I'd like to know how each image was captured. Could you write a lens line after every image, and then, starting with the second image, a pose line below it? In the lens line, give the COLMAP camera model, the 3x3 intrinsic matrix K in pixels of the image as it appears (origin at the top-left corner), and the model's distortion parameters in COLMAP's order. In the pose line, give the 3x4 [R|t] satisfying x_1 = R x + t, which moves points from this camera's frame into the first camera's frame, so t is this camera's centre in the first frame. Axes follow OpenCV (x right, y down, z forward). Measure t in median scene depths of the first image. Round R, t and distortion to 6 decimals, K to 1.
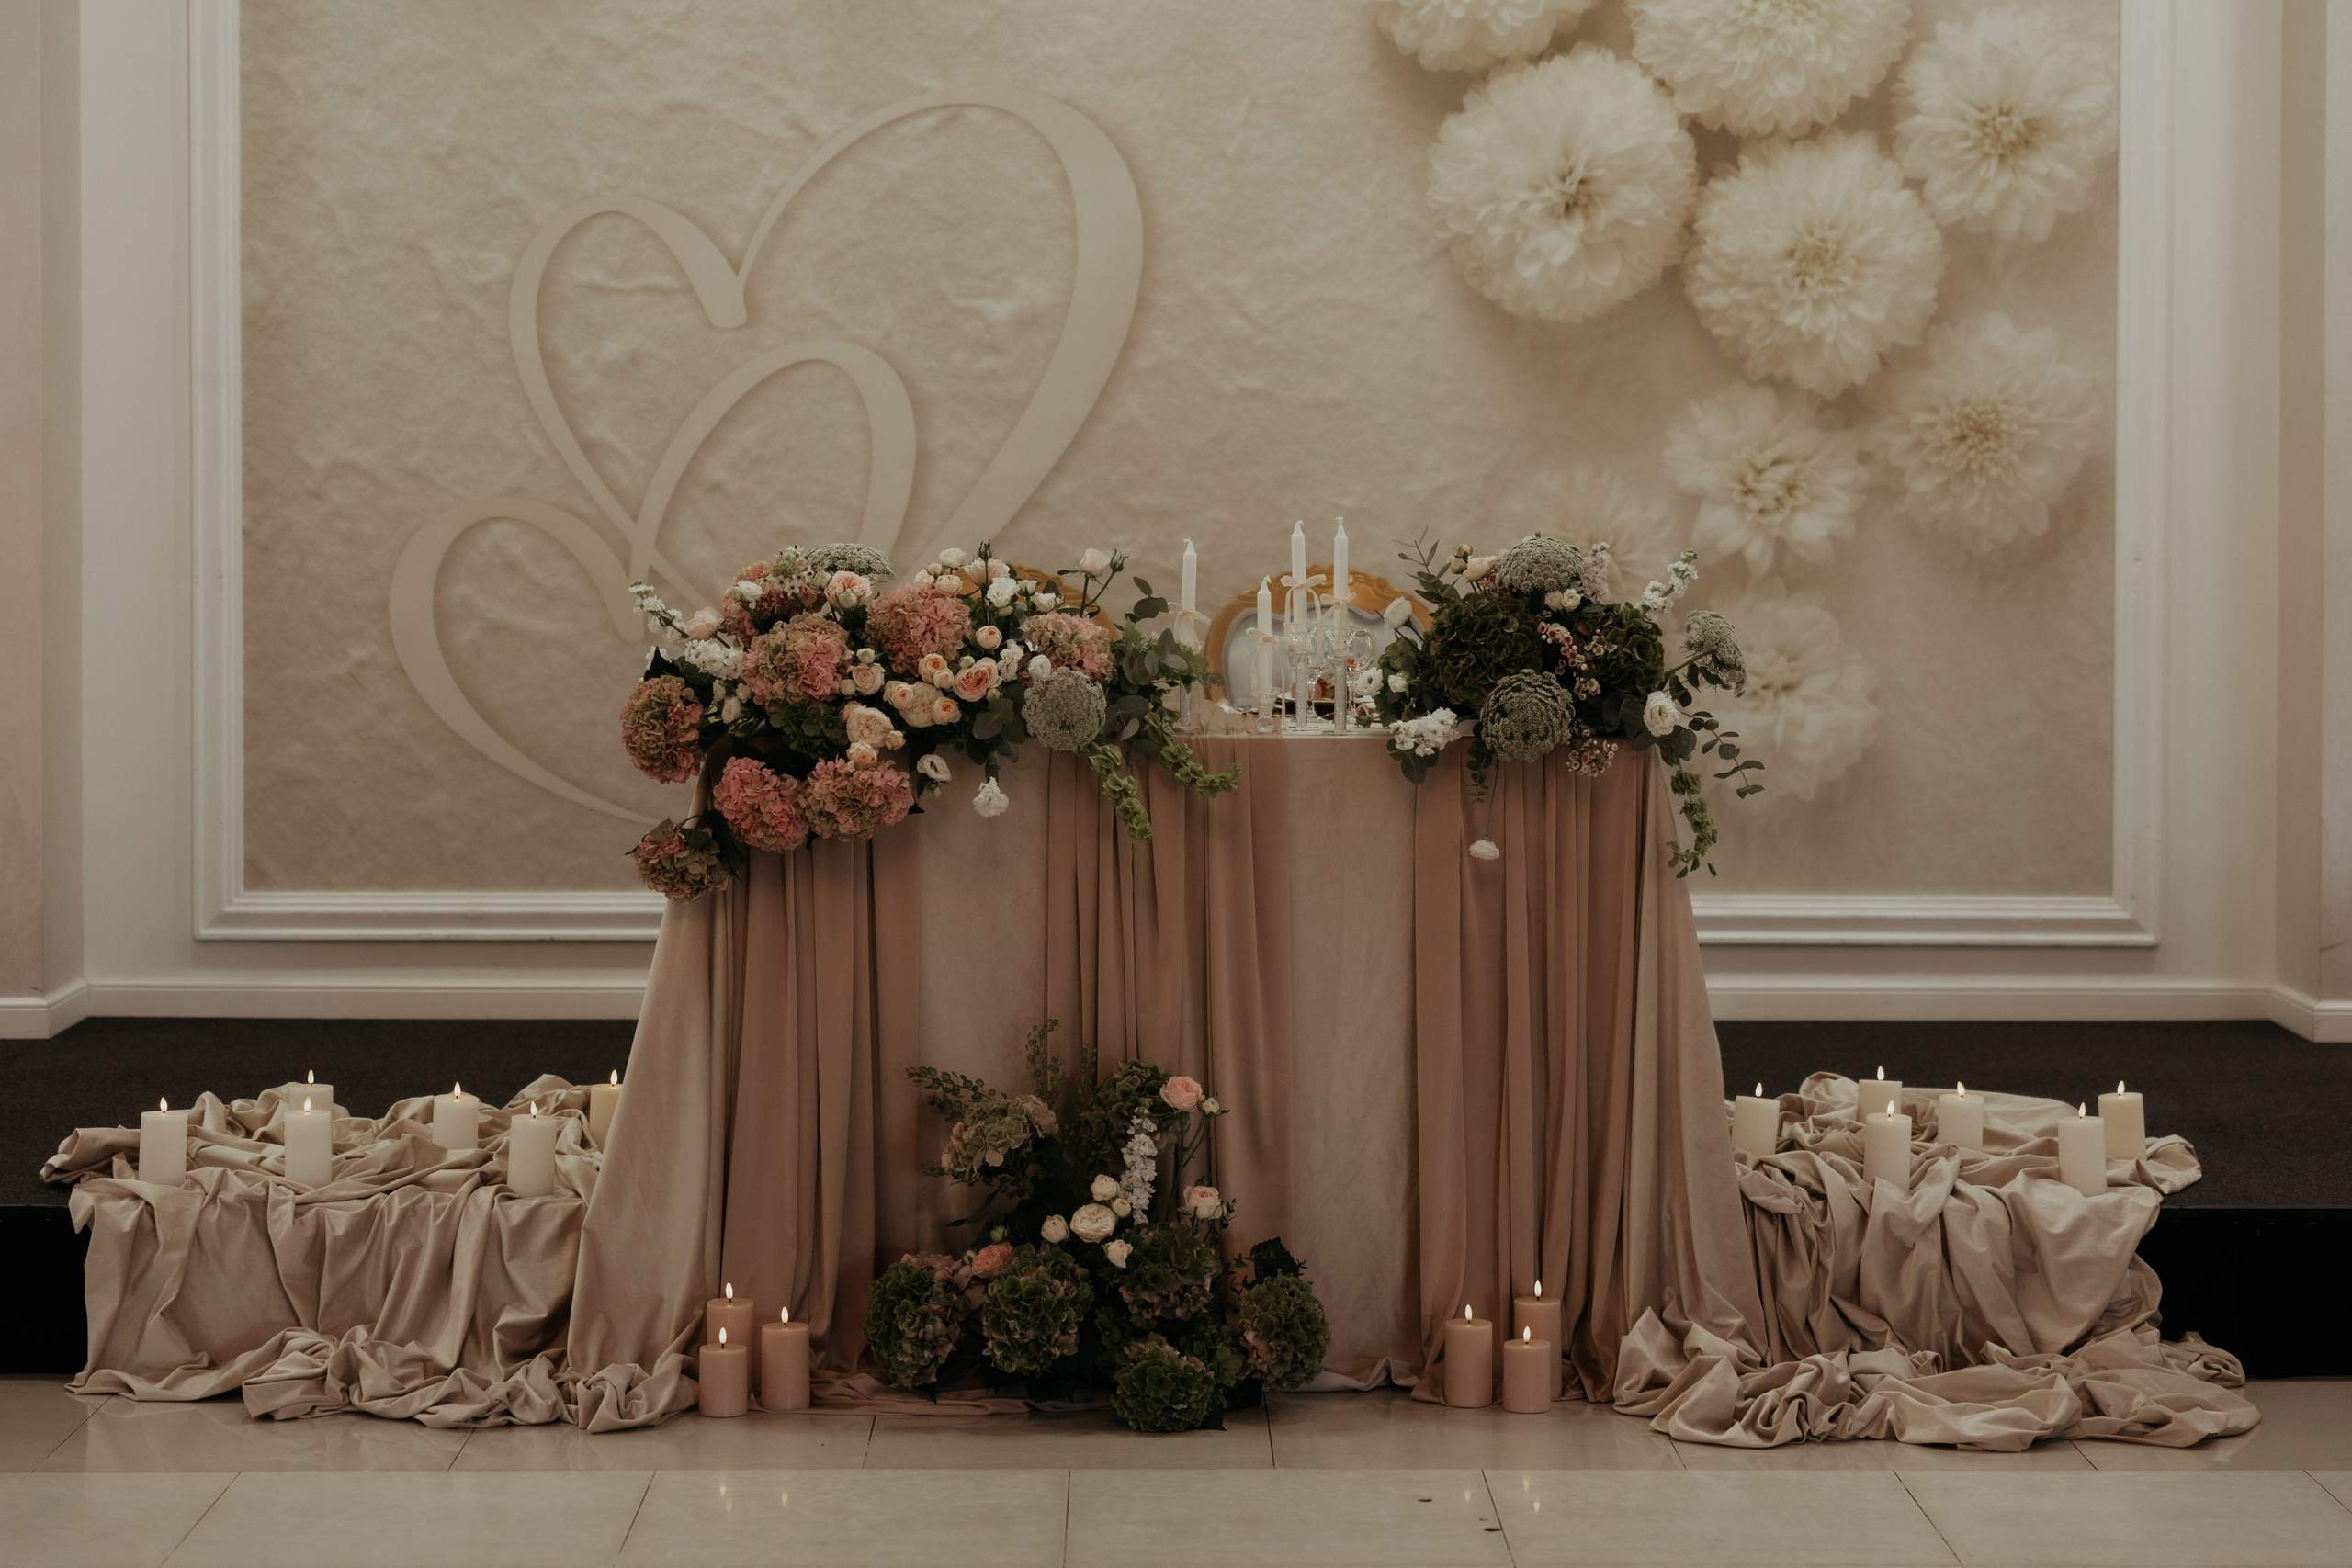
lens RADIAL K [[4062.9, 0, 1176.0], [0, 4062.9, 784.0], [0, 0, 1]] dist [-0.003352, -0.067728]
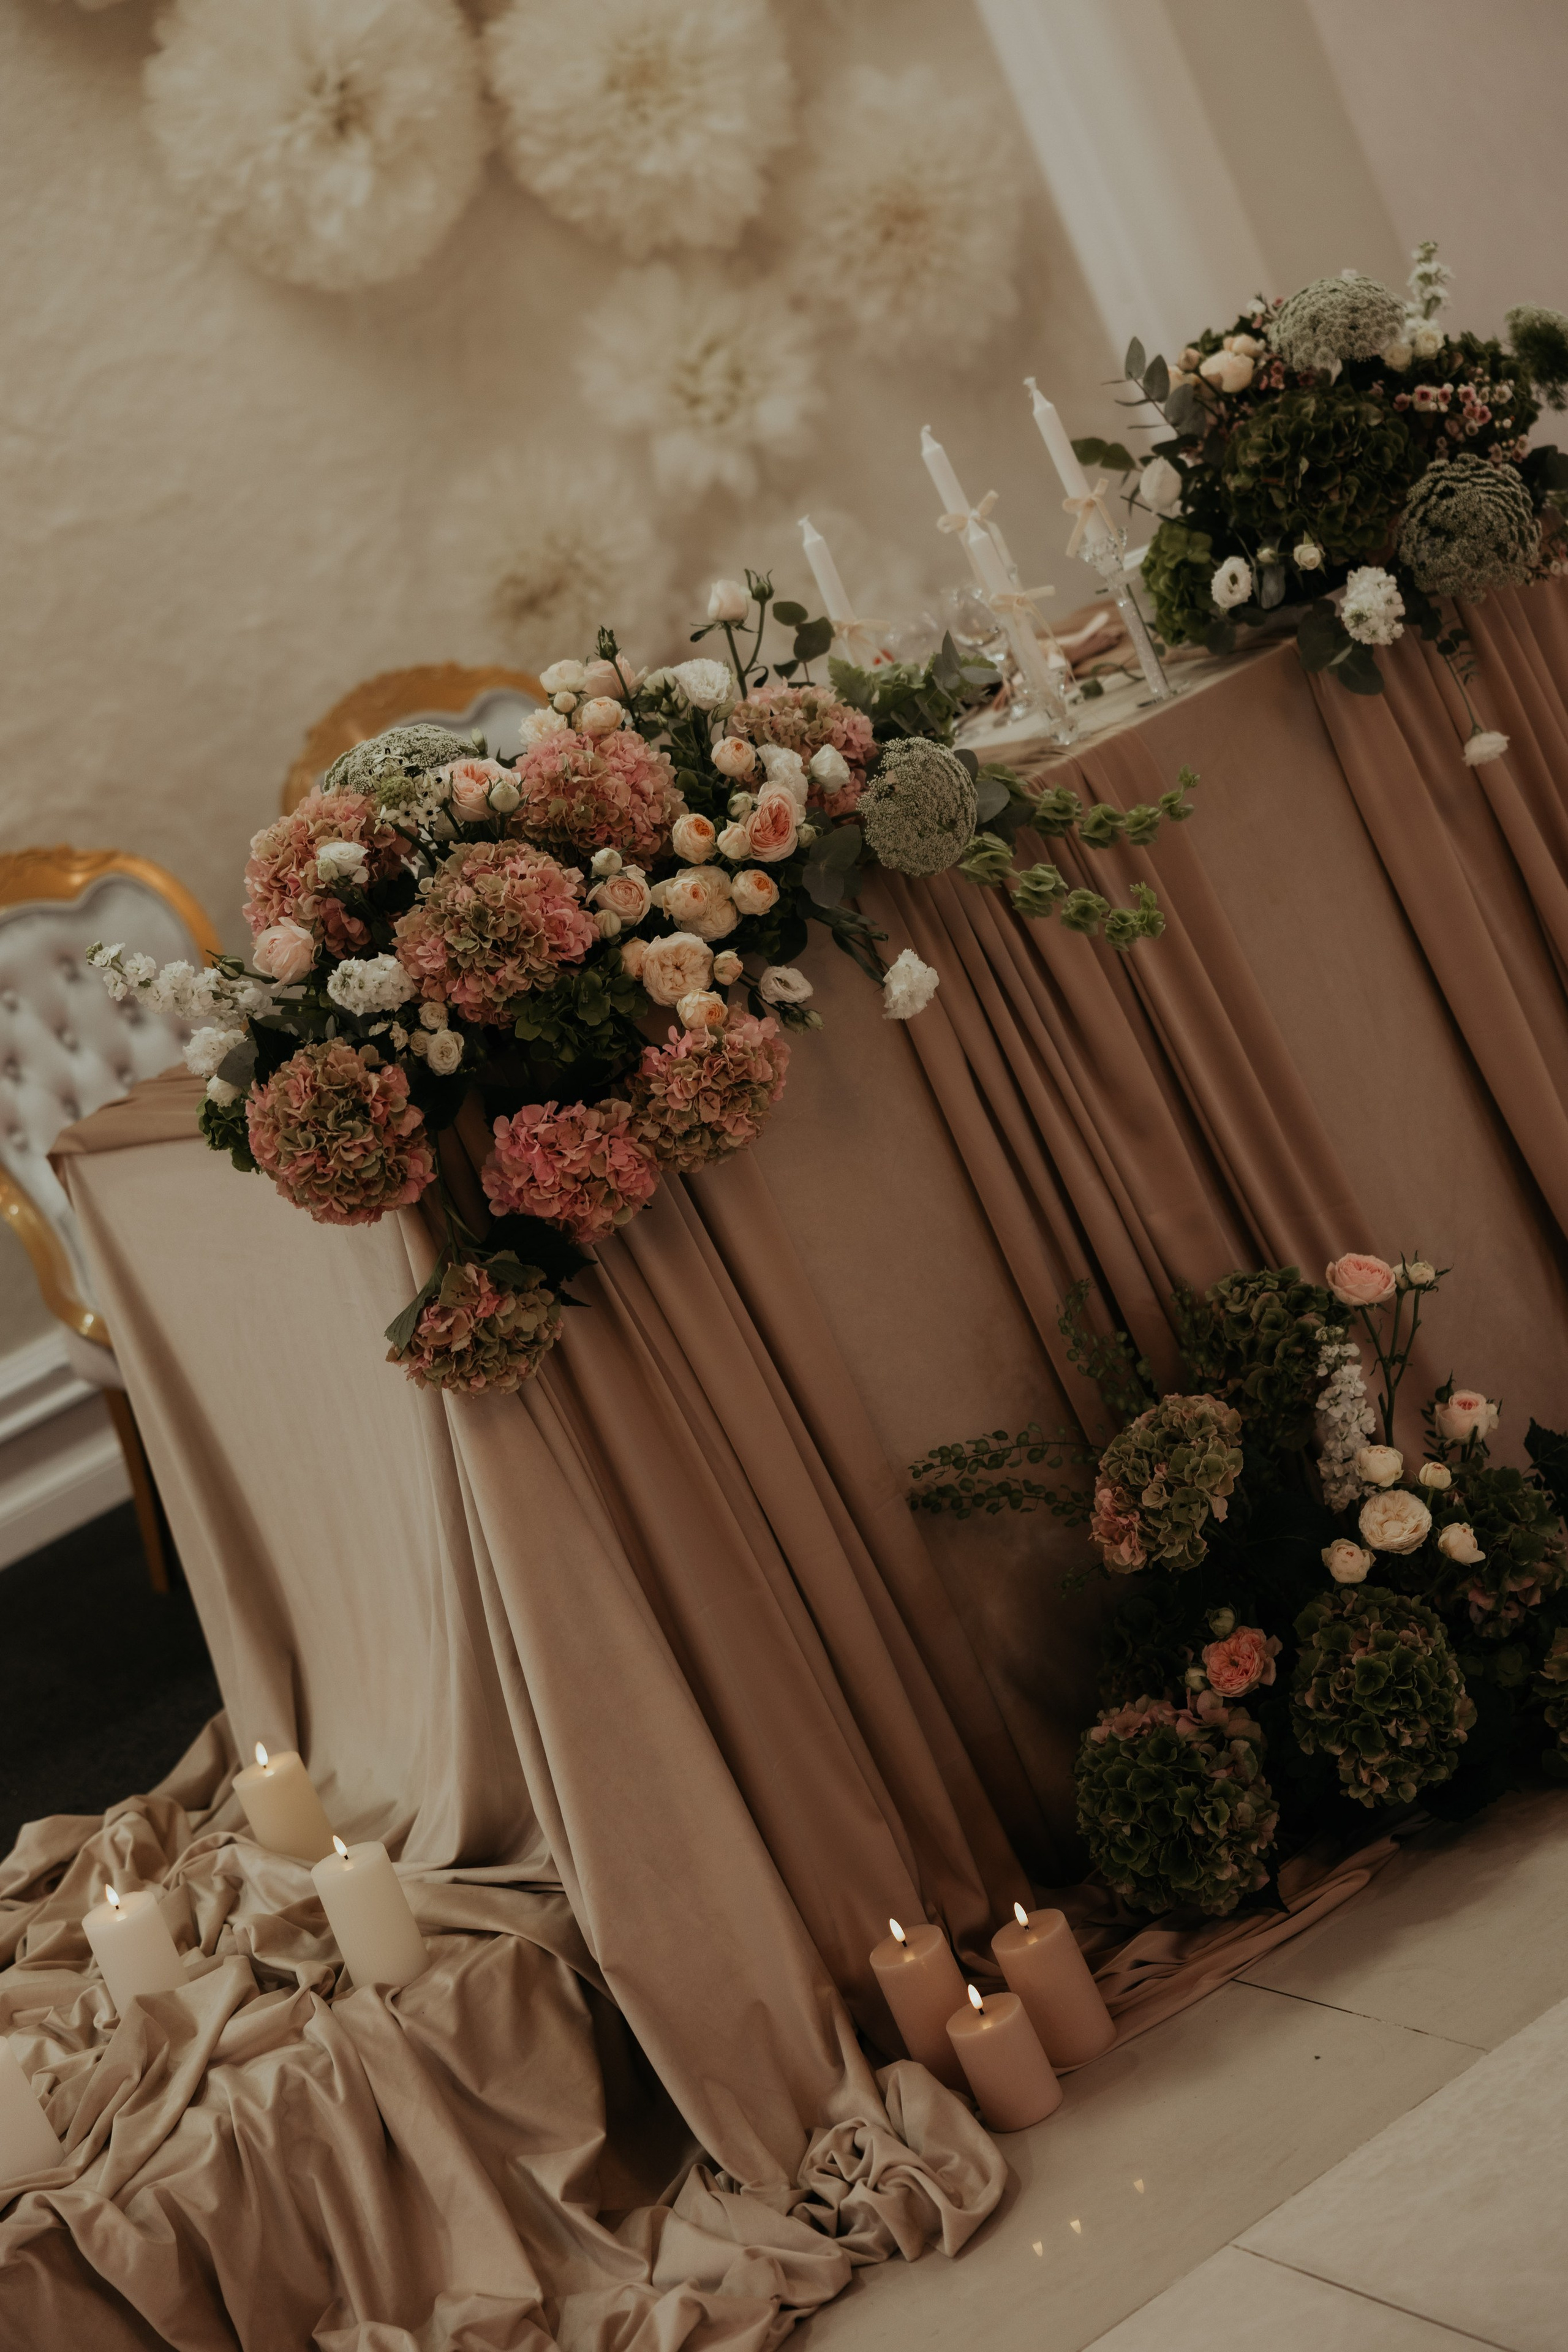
lens RADIAL K [[4063.3, 0, 784.3], [0, 4063.3, 1261.1], [0, 0, 1]] dist [-0.003352, -0.067728]
pose [[0.811591, -0.452968, 0.368972, -0.198530], [0.426303, 0.891002, 0.156144, -0.040698], [-0.399483, 0.030569, 0.916231, 0.309539]]
